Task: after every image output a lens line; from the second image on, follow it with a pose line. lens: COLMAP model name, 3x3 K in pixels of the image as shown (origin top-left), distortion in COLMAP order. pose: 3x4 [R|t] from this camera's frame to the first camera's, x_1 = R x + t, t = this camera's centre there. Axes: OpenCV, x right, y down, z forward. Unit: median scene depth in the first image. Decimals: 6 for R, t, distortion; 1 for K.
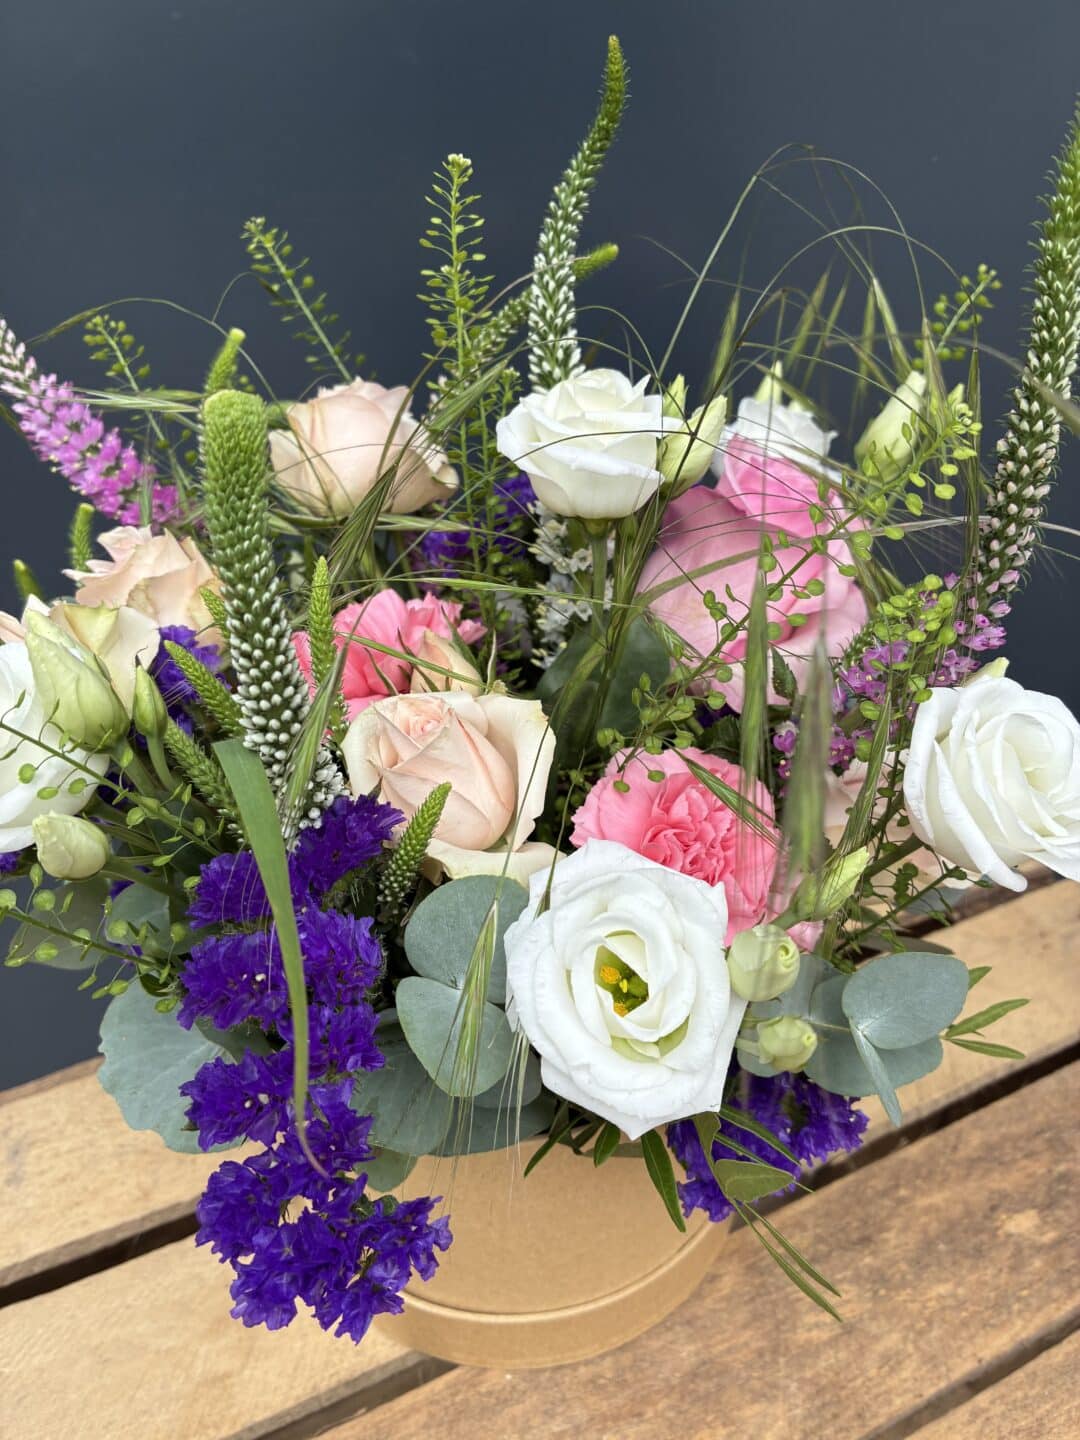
lens RADIAL K [[1102.6, 0, 553.0], [0, 1102.6, 702.0], [0, 0, 1]] dist [0.040971, -0.083607]
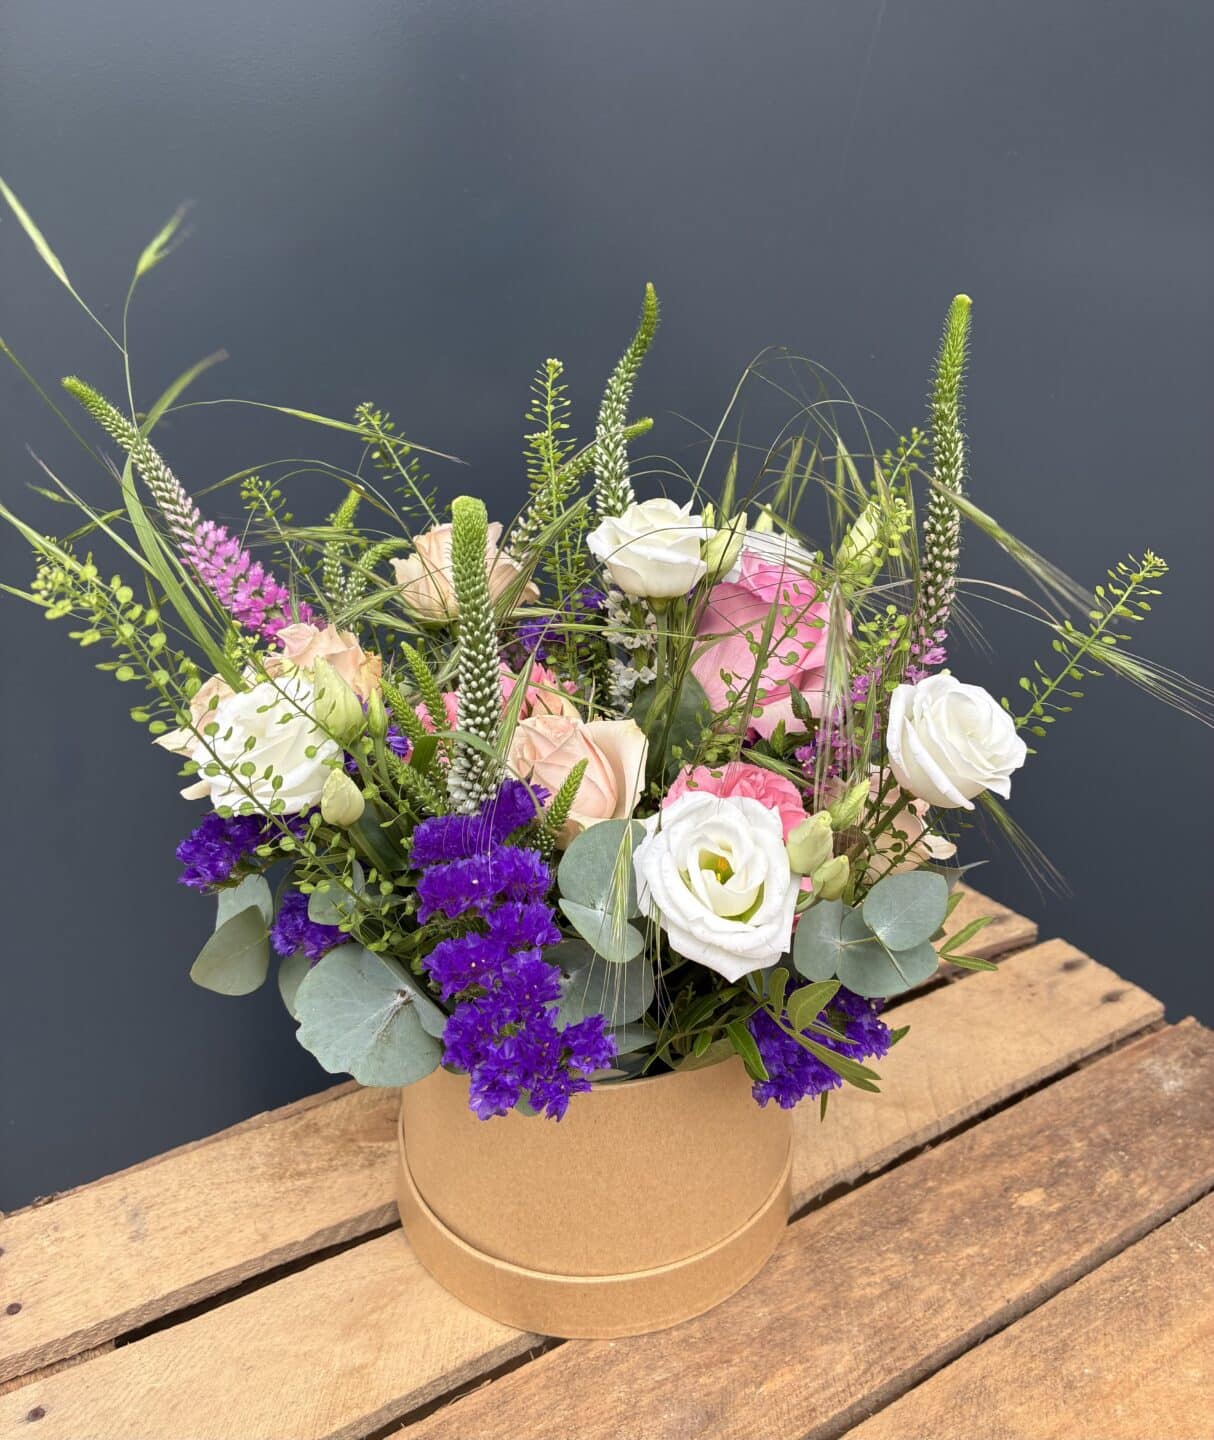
lens RADIAL K [[1226.1, 0, 640.3], [0, 1226.1, 676.0], [0, 0, 1]] dist [0.018078, -0.015868]
pose [[0.993316, -0.037006, 0.109335, -0.147685], [0.057689, 0.979588, -0.192558, 0.210005], [-0.099978, 0.197578, 0.975176, -0.456281]]
